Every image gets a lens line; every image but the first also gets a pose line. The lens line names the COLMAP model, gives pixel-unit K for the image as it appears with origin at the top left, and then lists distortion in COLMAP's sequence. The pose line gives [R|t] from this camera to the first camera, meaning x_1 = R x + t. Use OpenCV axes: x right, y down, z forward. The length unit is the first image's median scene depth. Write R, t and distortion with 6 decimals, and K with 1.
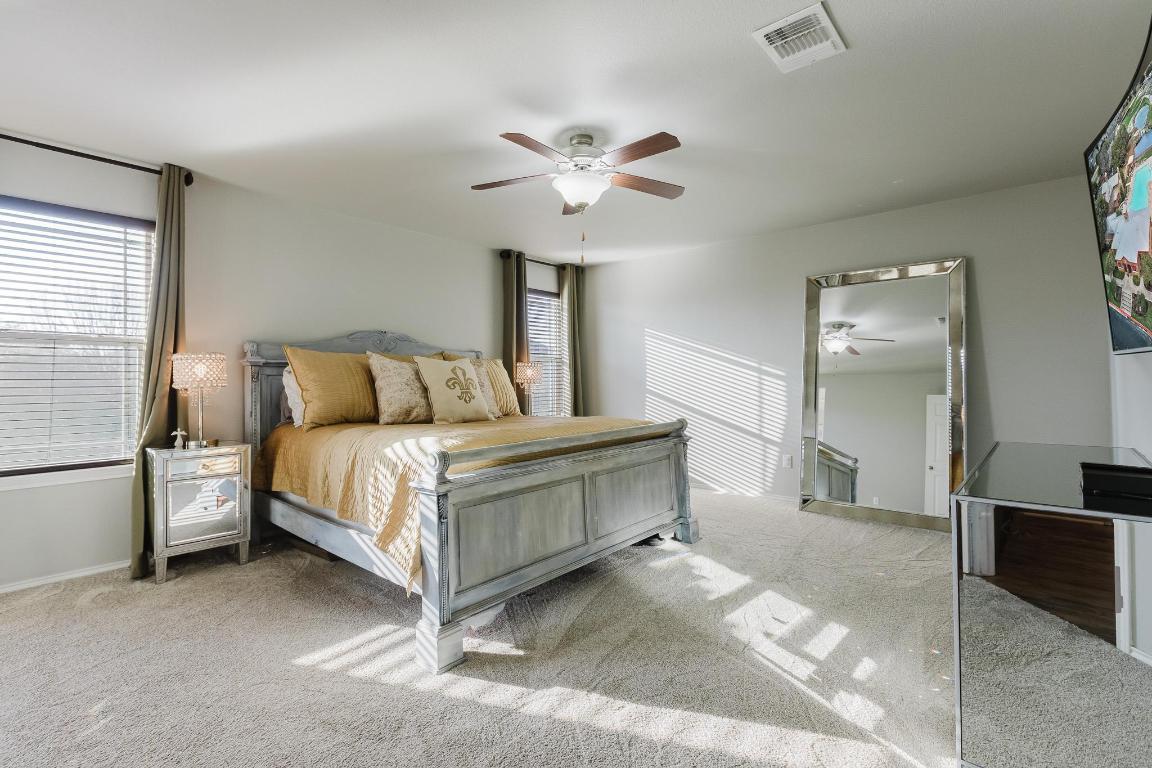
lens RADIAL K [[520.1, 0, 570.7], [0, 520.1, 383.2], [0, 0, 1]] dist [-0.000881, 0.000036]
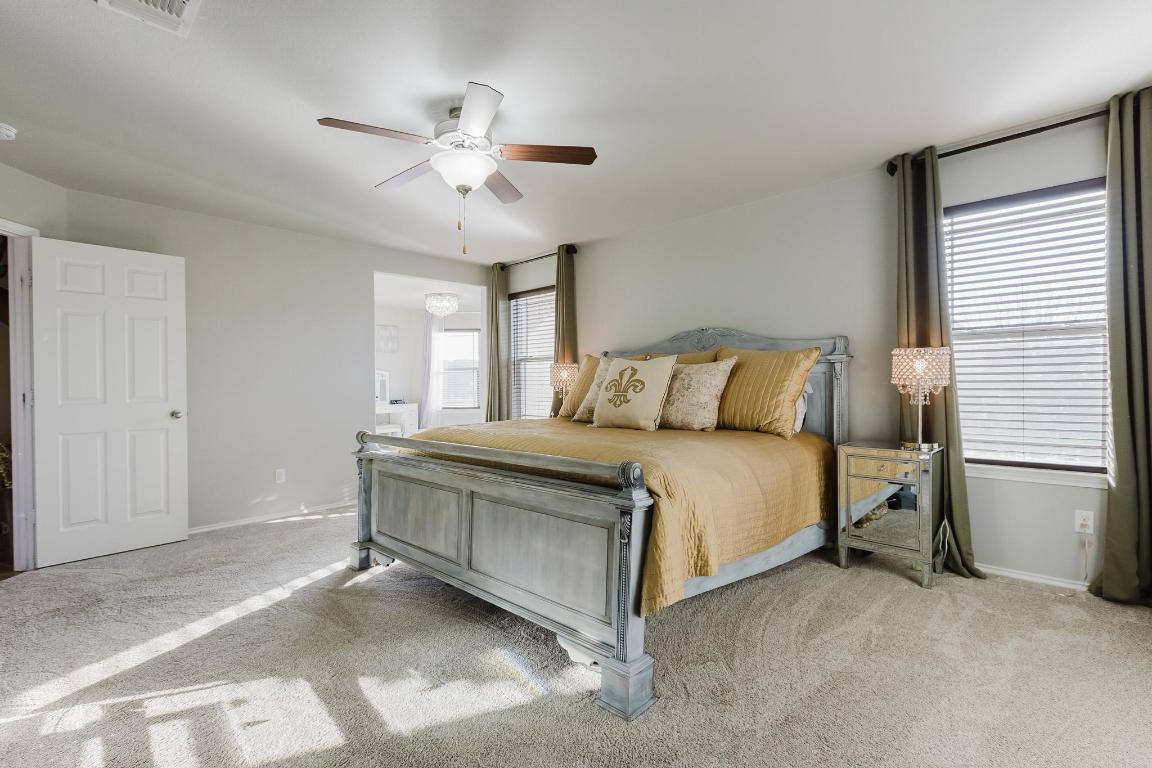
lens RADIAL K [[520.1, 0, 570.7], [0, 520.1, 383.2], [0, 0, 1]] dist [-0.000881, 0.000036]
pose [[-0.045649, 0.009434, -0.998913, 0.903132], [0.003886, 0.999950, 0.009266, -0.016121], [0.998950, -0.003459, -0.045683, 1.209474]]
